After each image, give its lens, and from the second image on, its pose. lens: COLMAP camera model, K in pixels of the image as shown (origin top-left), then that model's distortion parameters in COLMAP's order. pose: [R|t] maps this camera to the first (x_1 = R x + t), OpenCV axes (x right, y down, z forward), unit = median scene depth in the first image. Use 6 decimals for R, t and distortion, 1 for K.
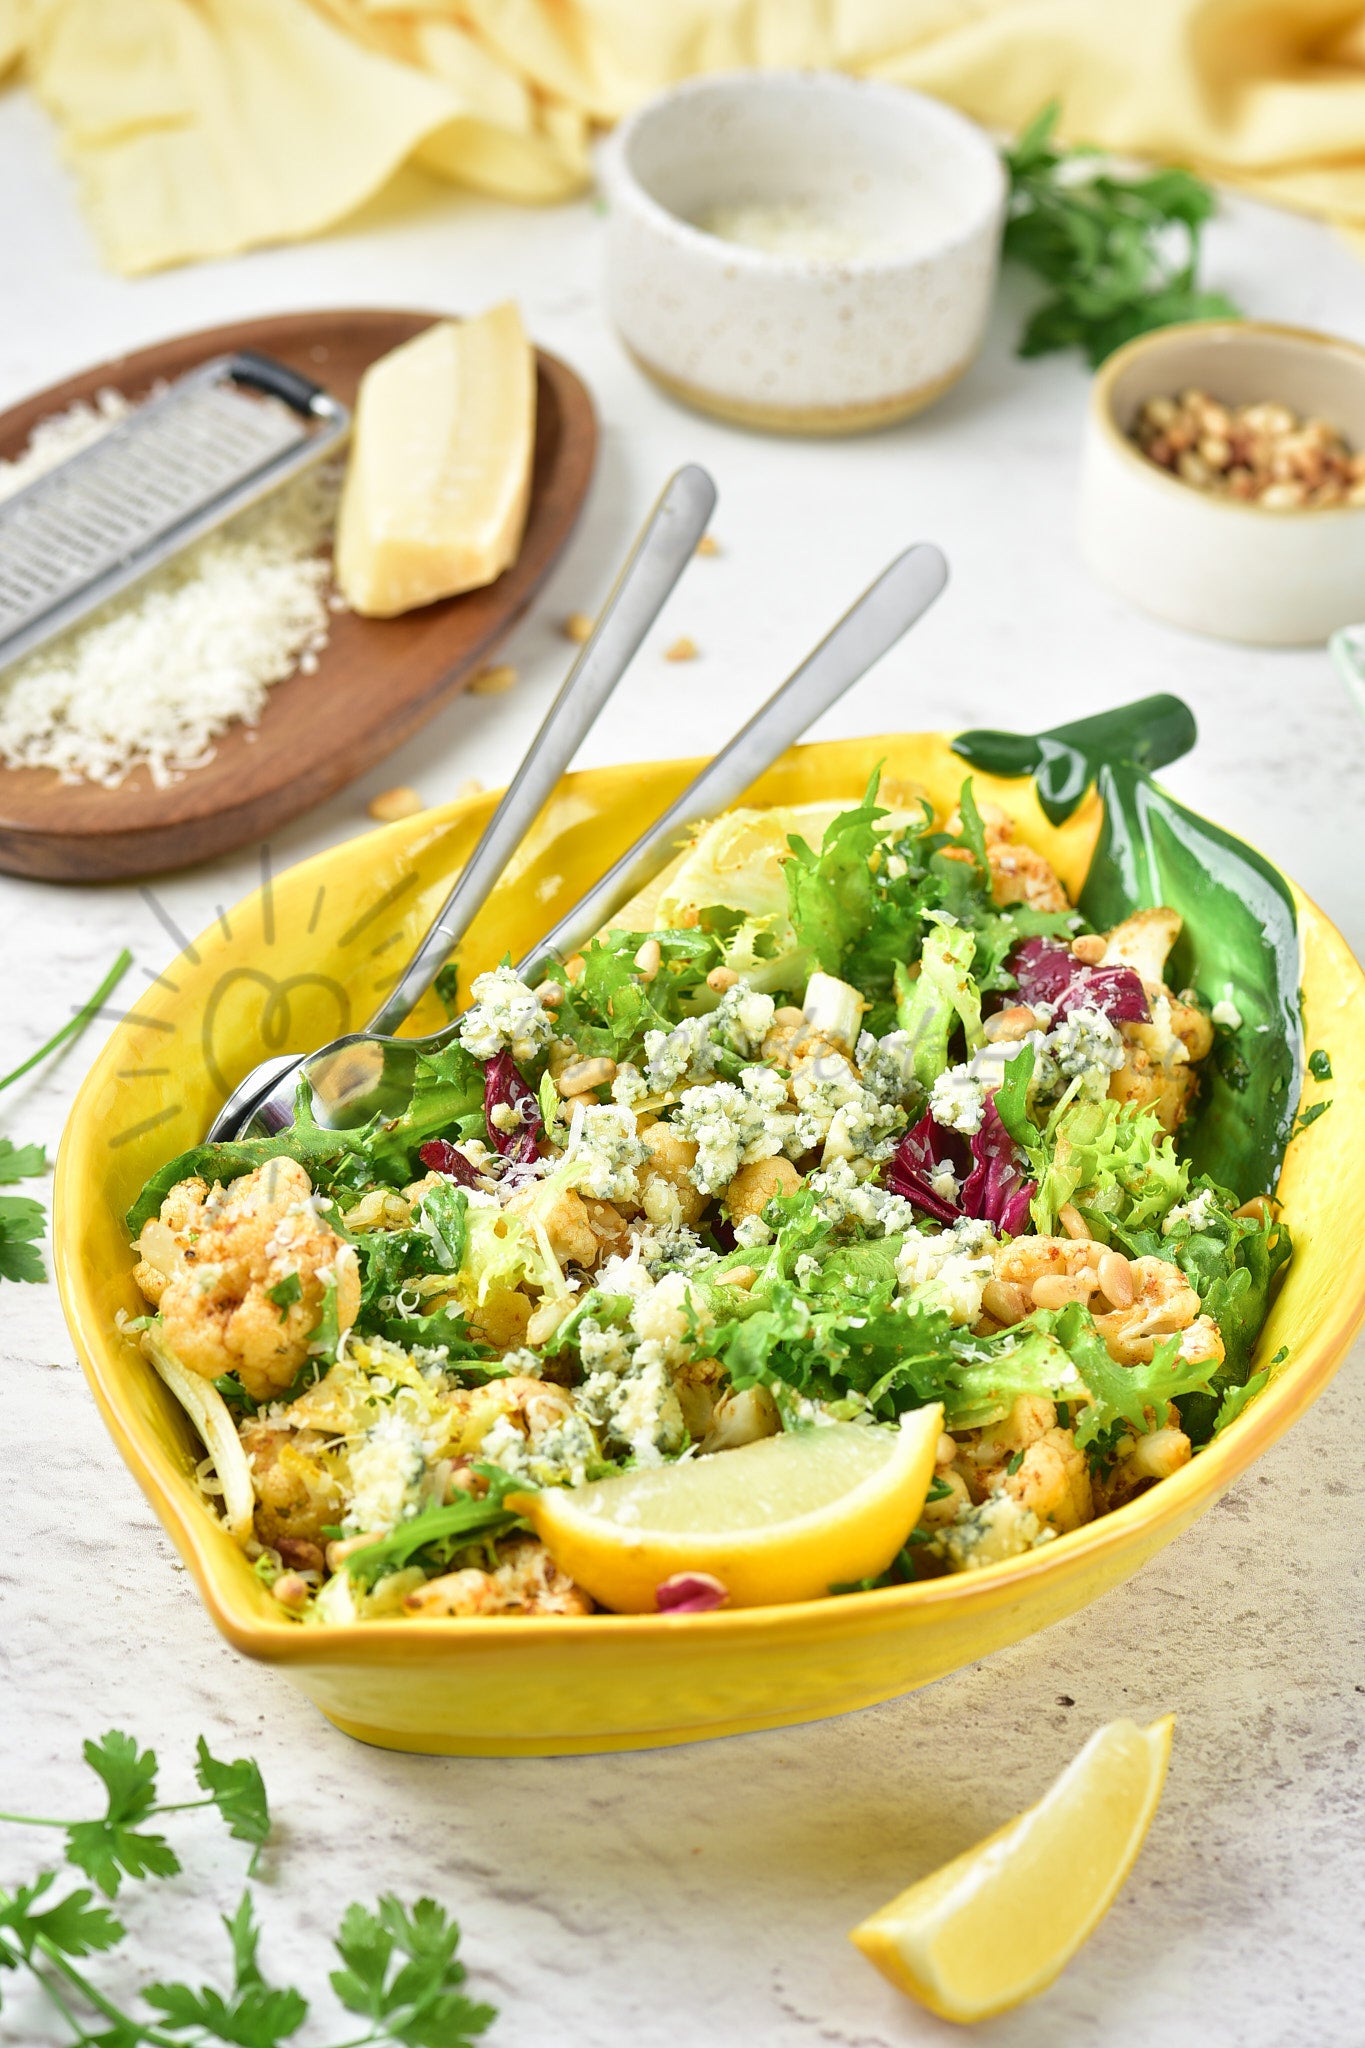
lens RADIAL K [[6918.1, 0, 682.5], [0, 6918.1, 1024.0], [0, 0, 1]] dist [-0.131447, -3.987803]
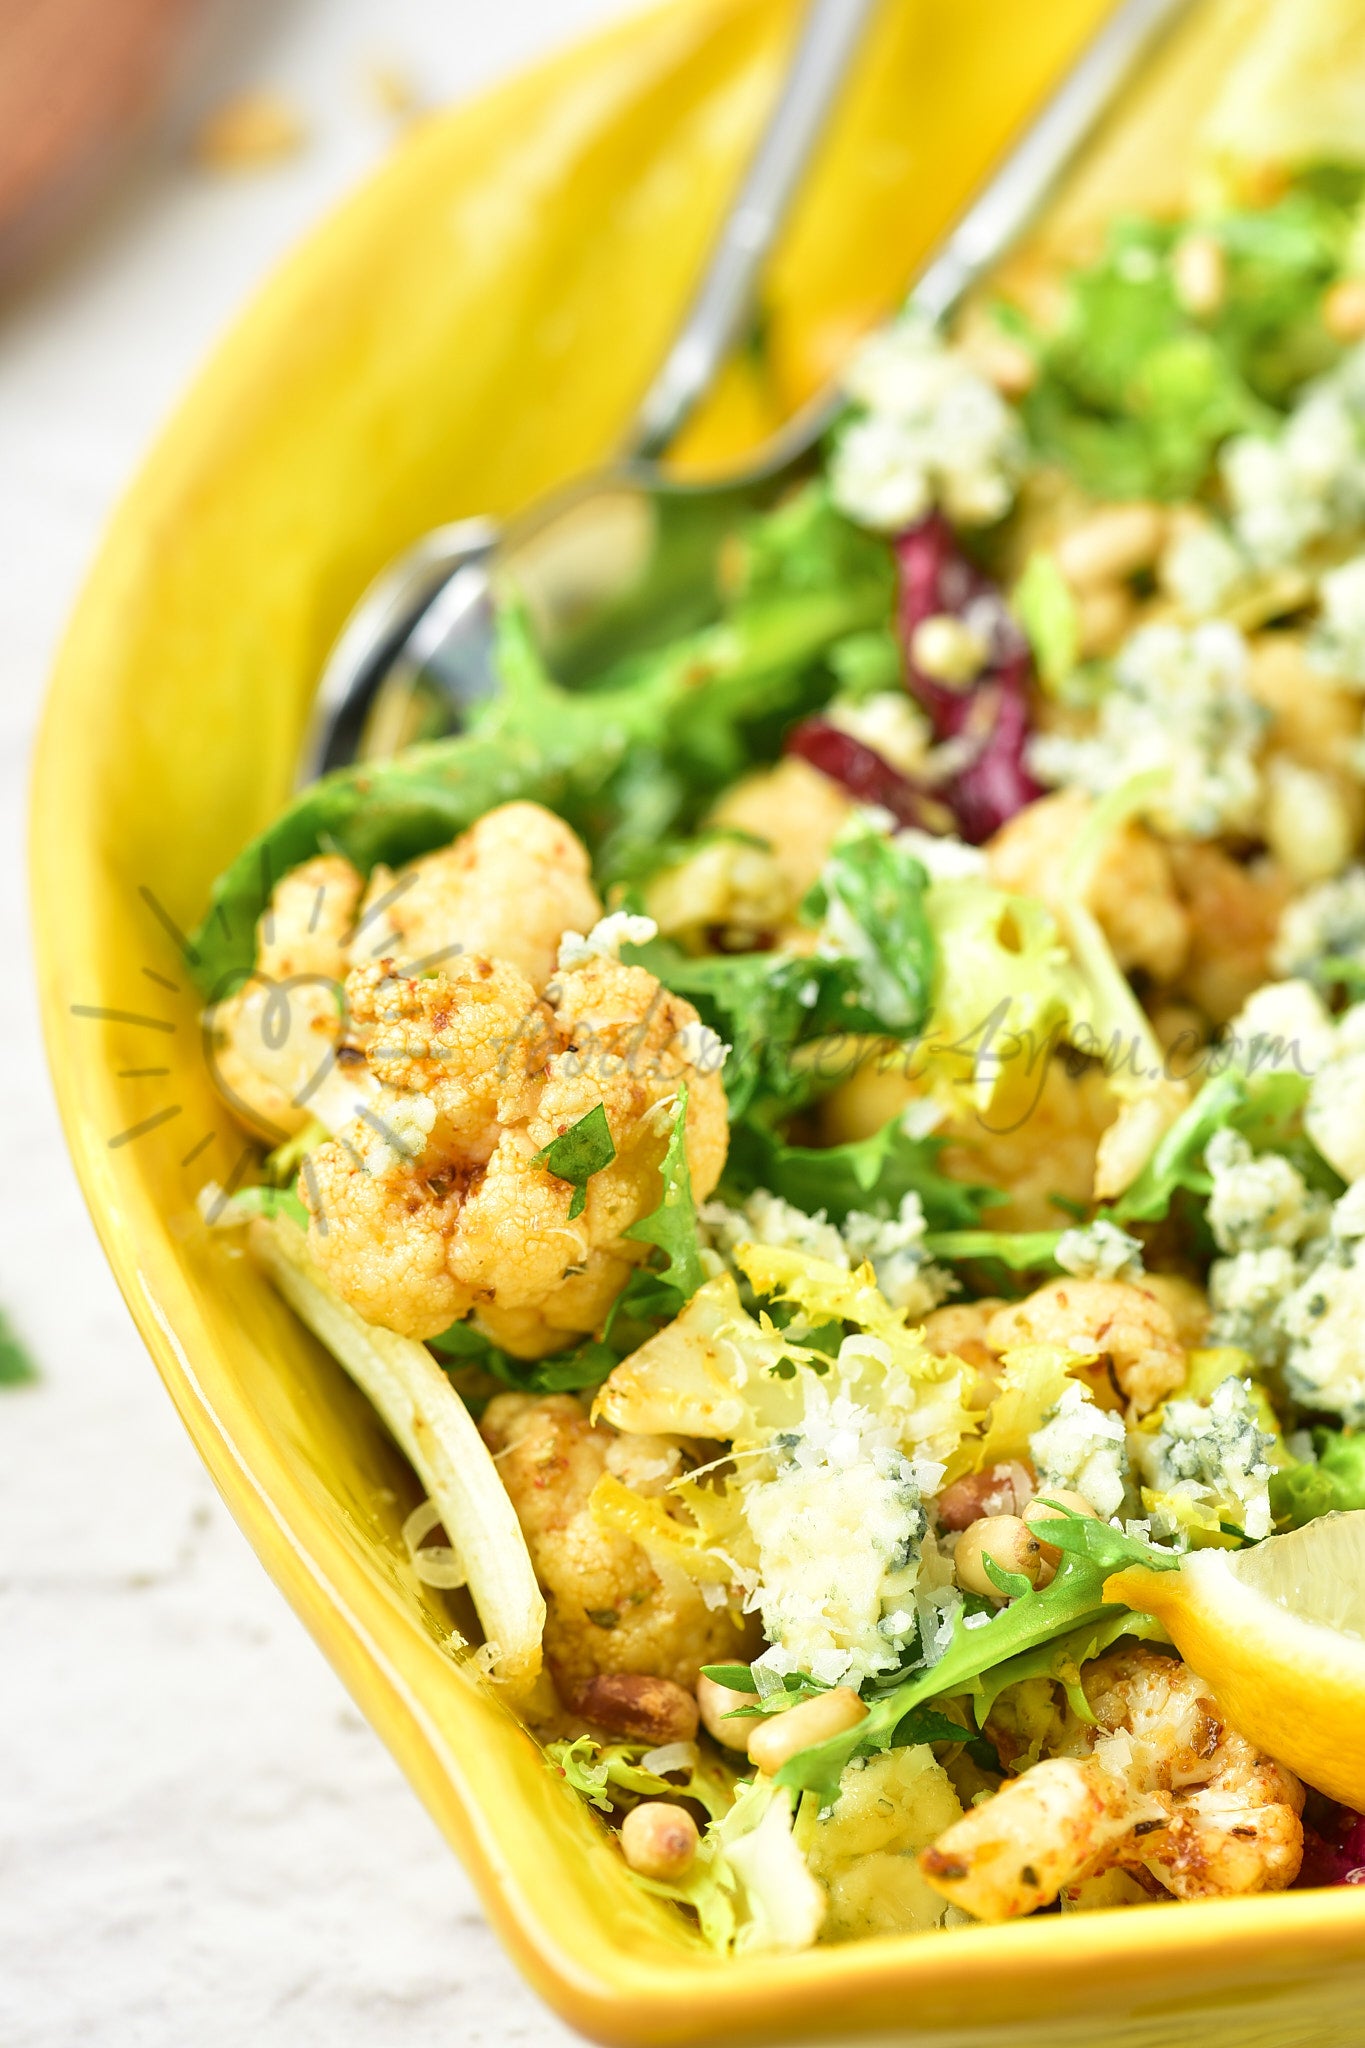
lens RADIAL K [[7046.8, 0, 680.8], [0, 7046.8, 990.0], [0, 0, 1]] dist [-0.076894, -3.689388]
pose [[0.997507, -0.066149, 0.024577, -0.060514], [0.061811, 0.987061, 0.147952, -0.038135], [-0.034046, -0.146064, 0.988689, 0.539280]]
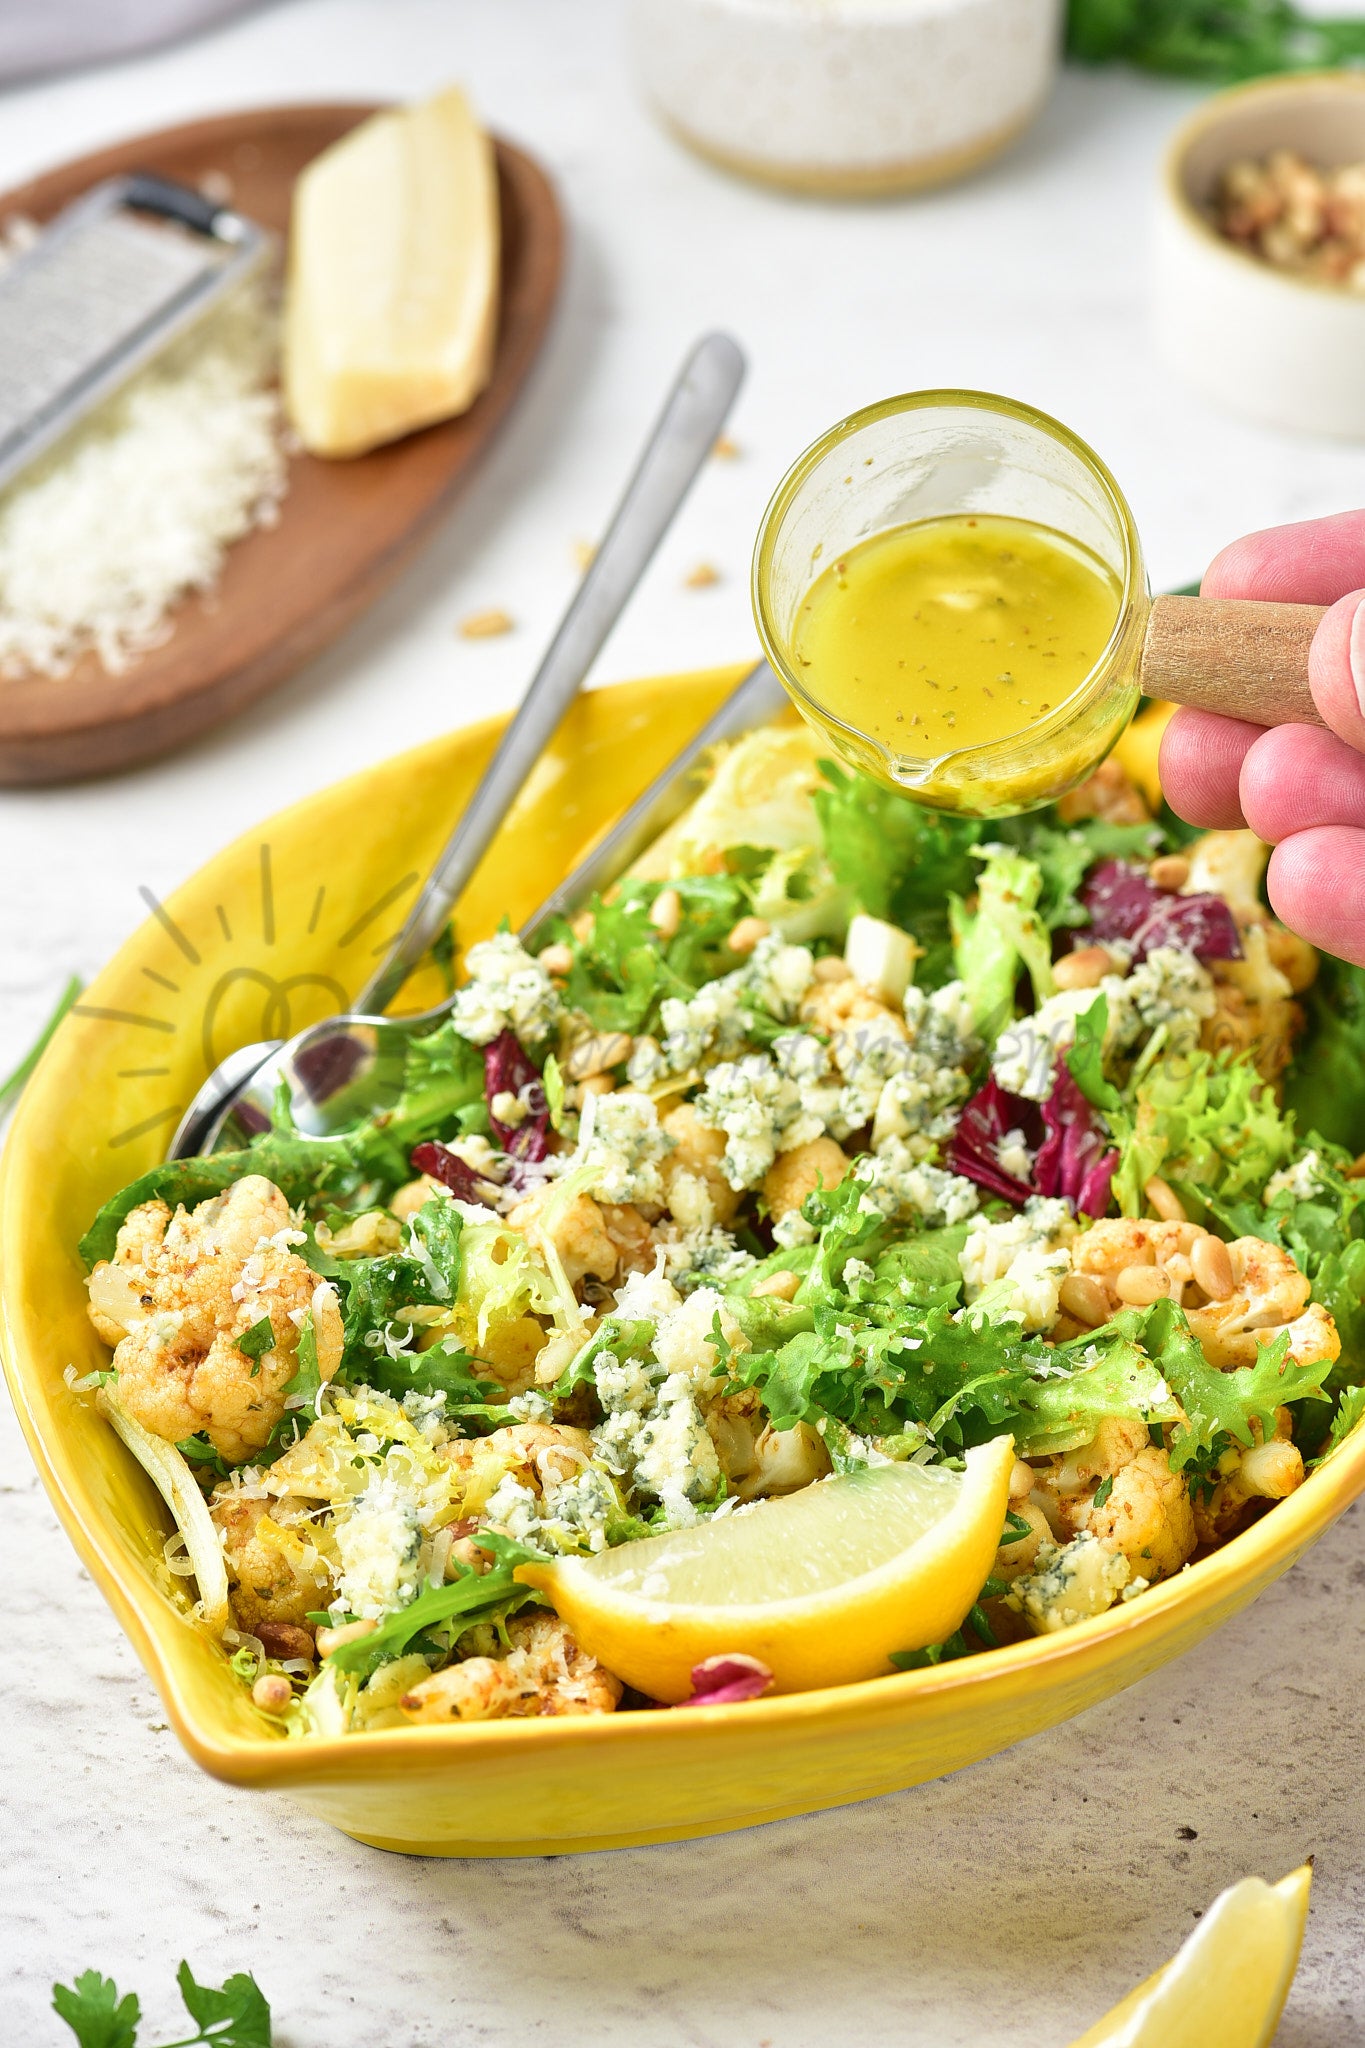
lens RADIAL K [[6918.1, 0, 682.5], [0, 6918.1, 1024.0], [0, 0, 1]] dist [-0.131447, -3.987803]
pose [[0.998302, -0.049321, -0.030980, 0.025174], [0.050715, 0.997655, 0.045959, -0.037983], [0.028641, -0.047452, 0.998463, 0.132194]]
